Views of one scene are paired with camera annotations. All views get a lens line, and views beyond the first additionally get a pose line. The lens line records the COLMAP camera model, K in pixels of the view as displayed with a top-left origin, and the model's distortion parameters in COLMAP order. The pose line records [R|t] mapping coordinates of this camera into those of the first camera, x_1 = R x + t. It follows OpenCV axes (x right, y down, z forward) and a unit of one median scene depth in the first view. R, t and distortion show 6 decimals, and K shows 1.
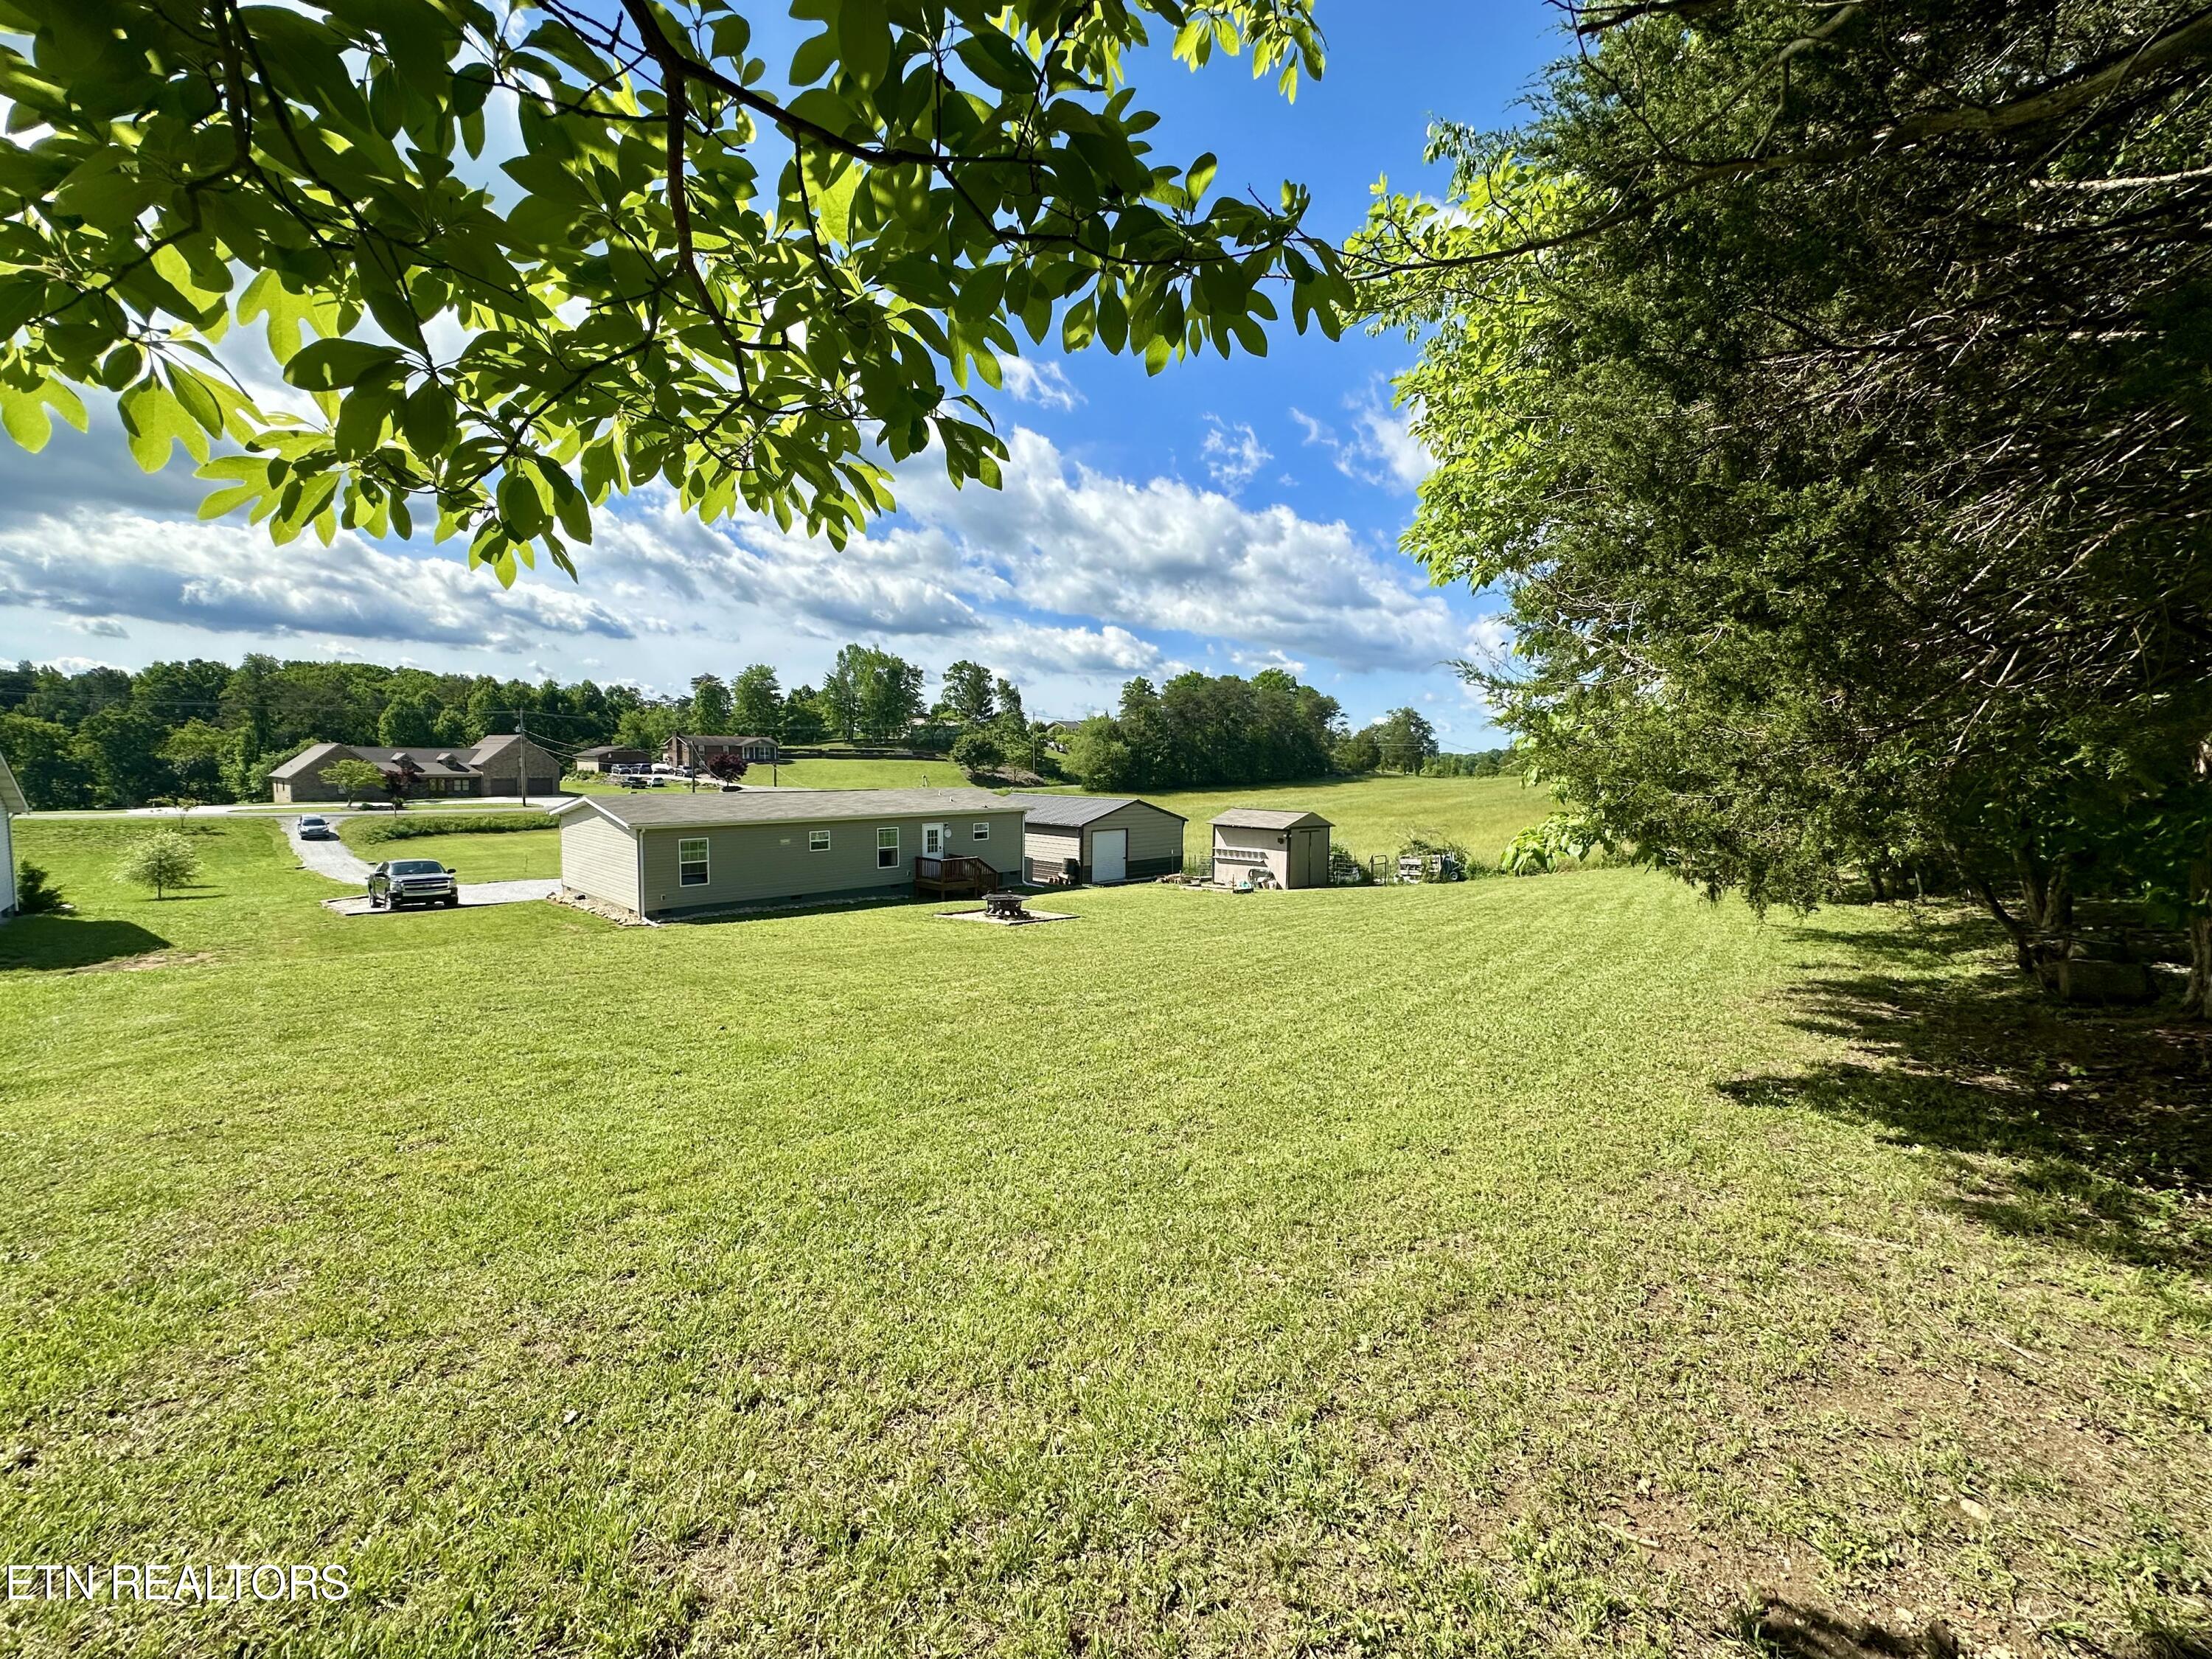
lens RADIAL K [[890.0, 0, 1099.1], [0, 890.0, 836.7], [0, 0, 1]] dist [-0.000772, -0.000145]
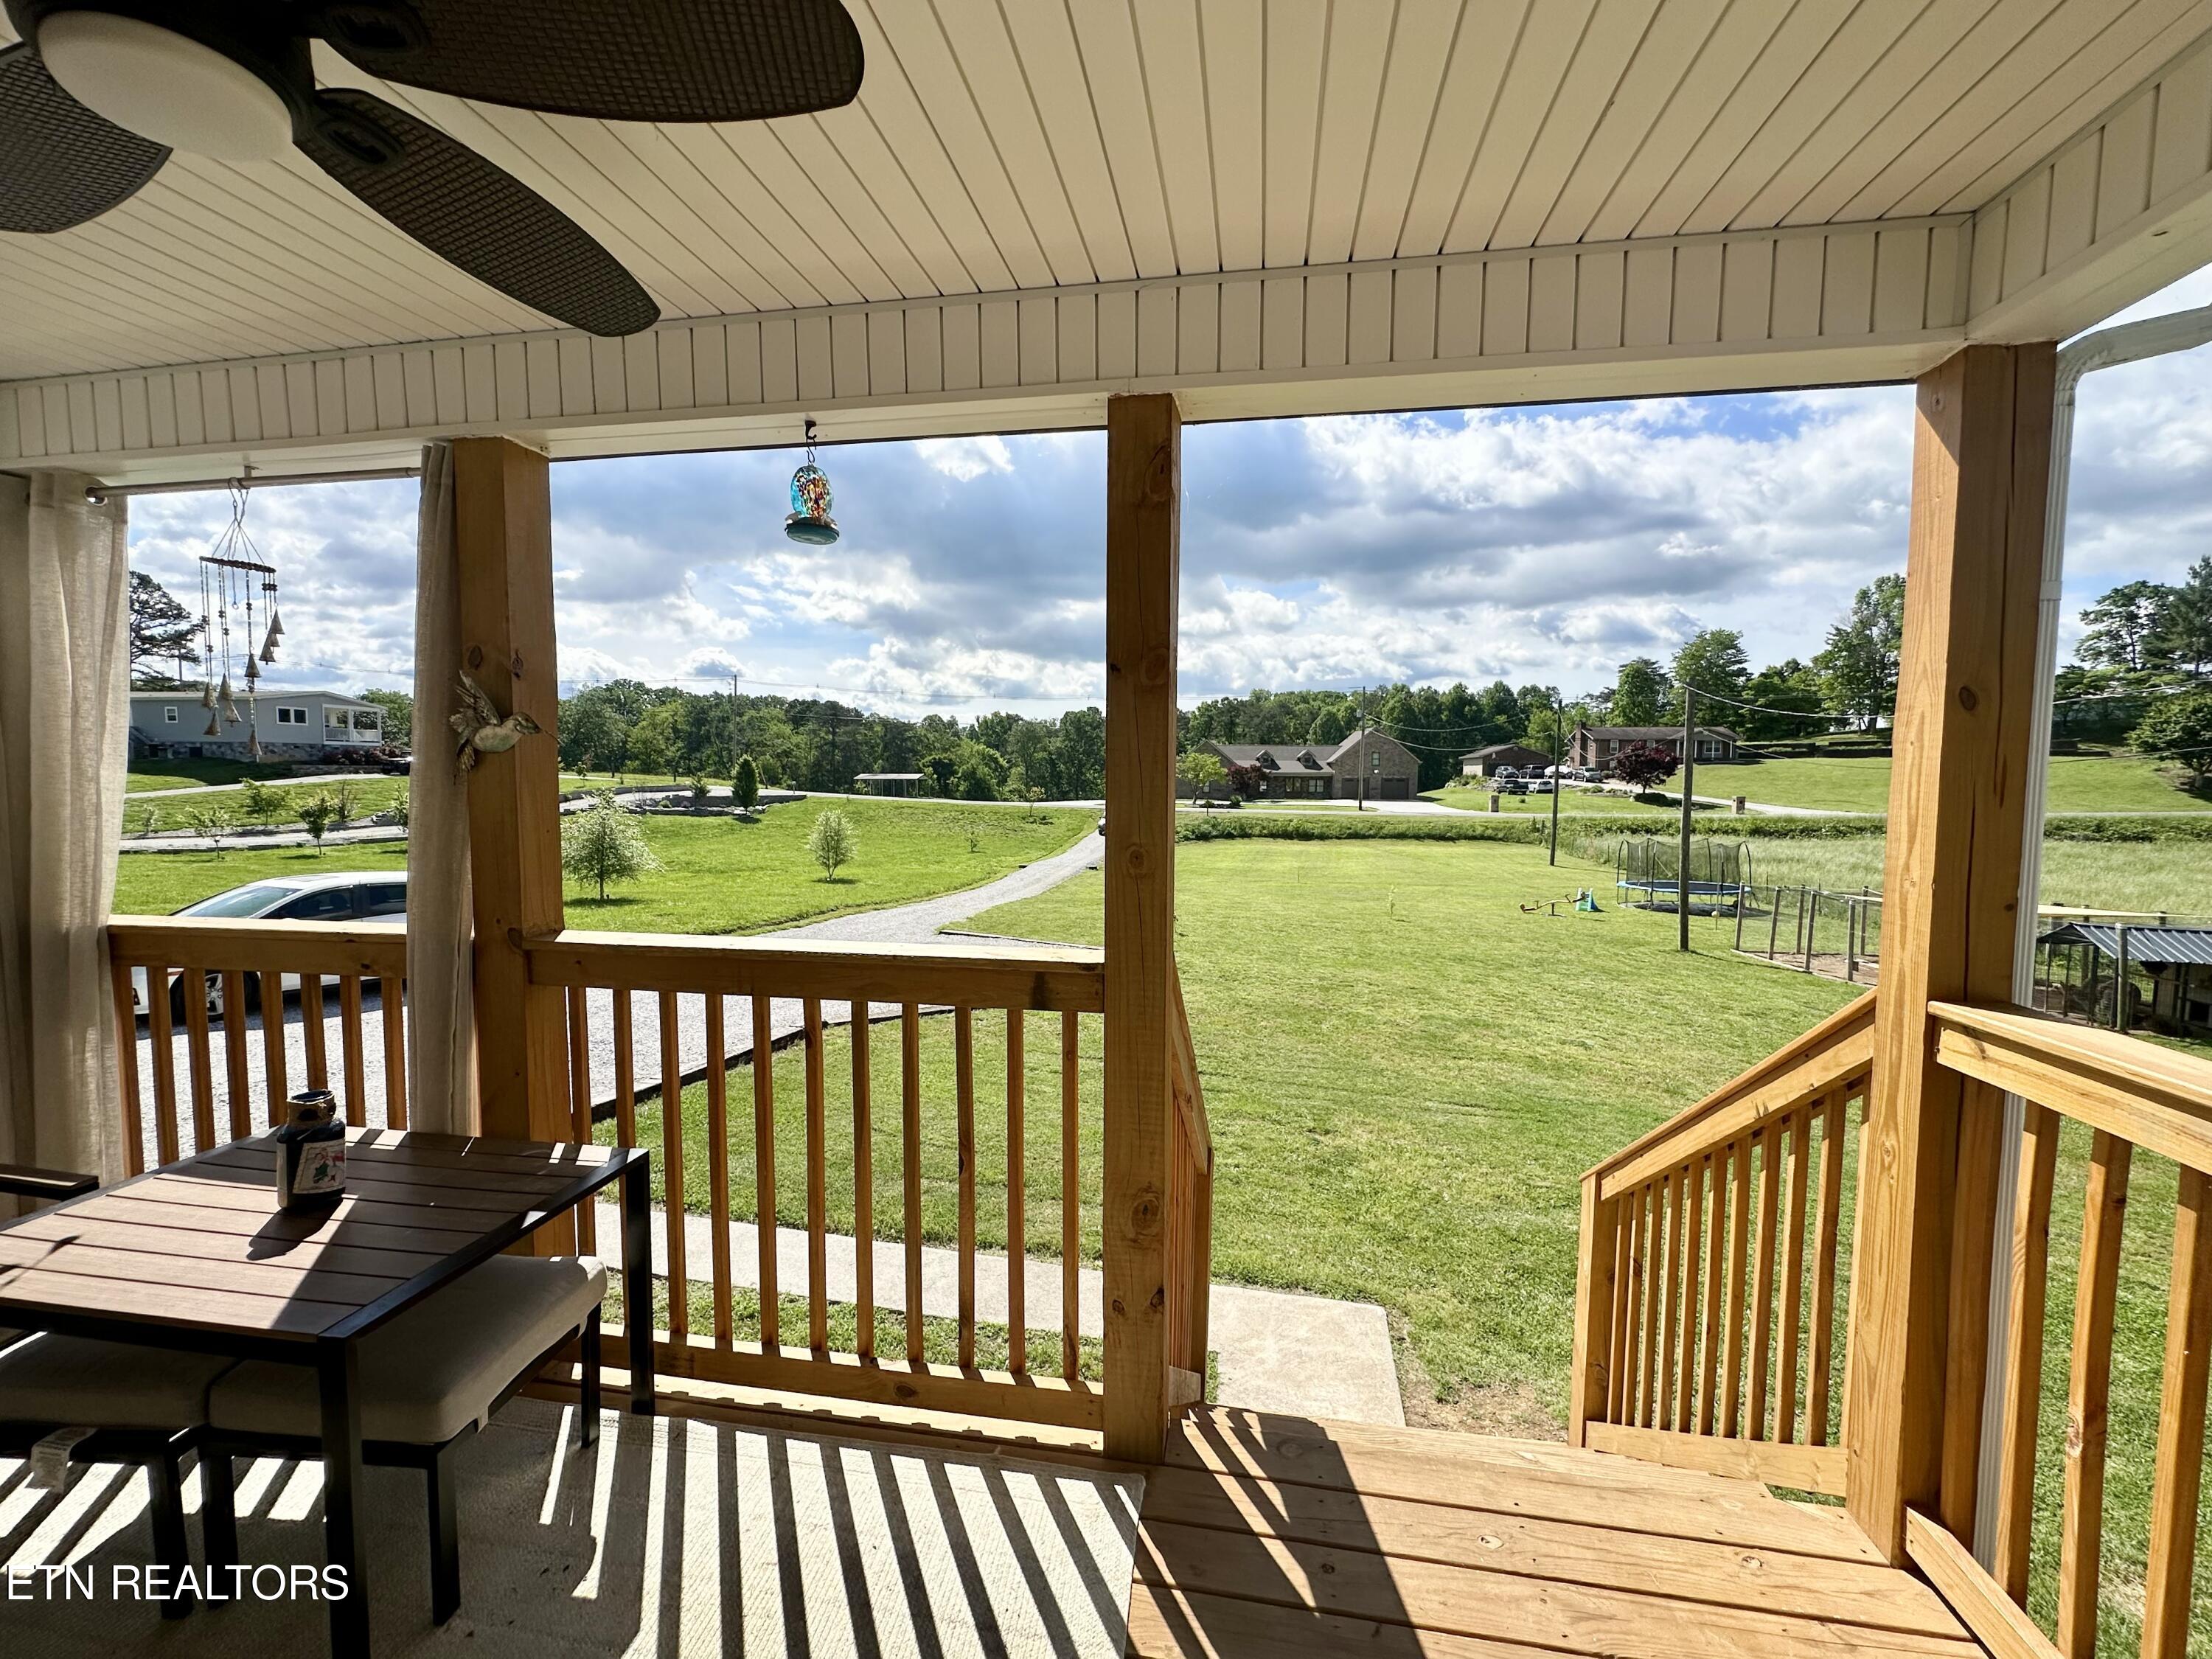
lens RADIAL K [[890.0, 0, 1100.4], [0, 890.0, 833.0], [0, 0, 1]] dist [-0.000772, -0.000145]
pose [[0.565332, 0.047465, -0.823497, -0.076165], [-0.071114, 0.997431, 0.008670, -0.002577], [0.821792, 0.053660, 0.567255, 0.228583]]
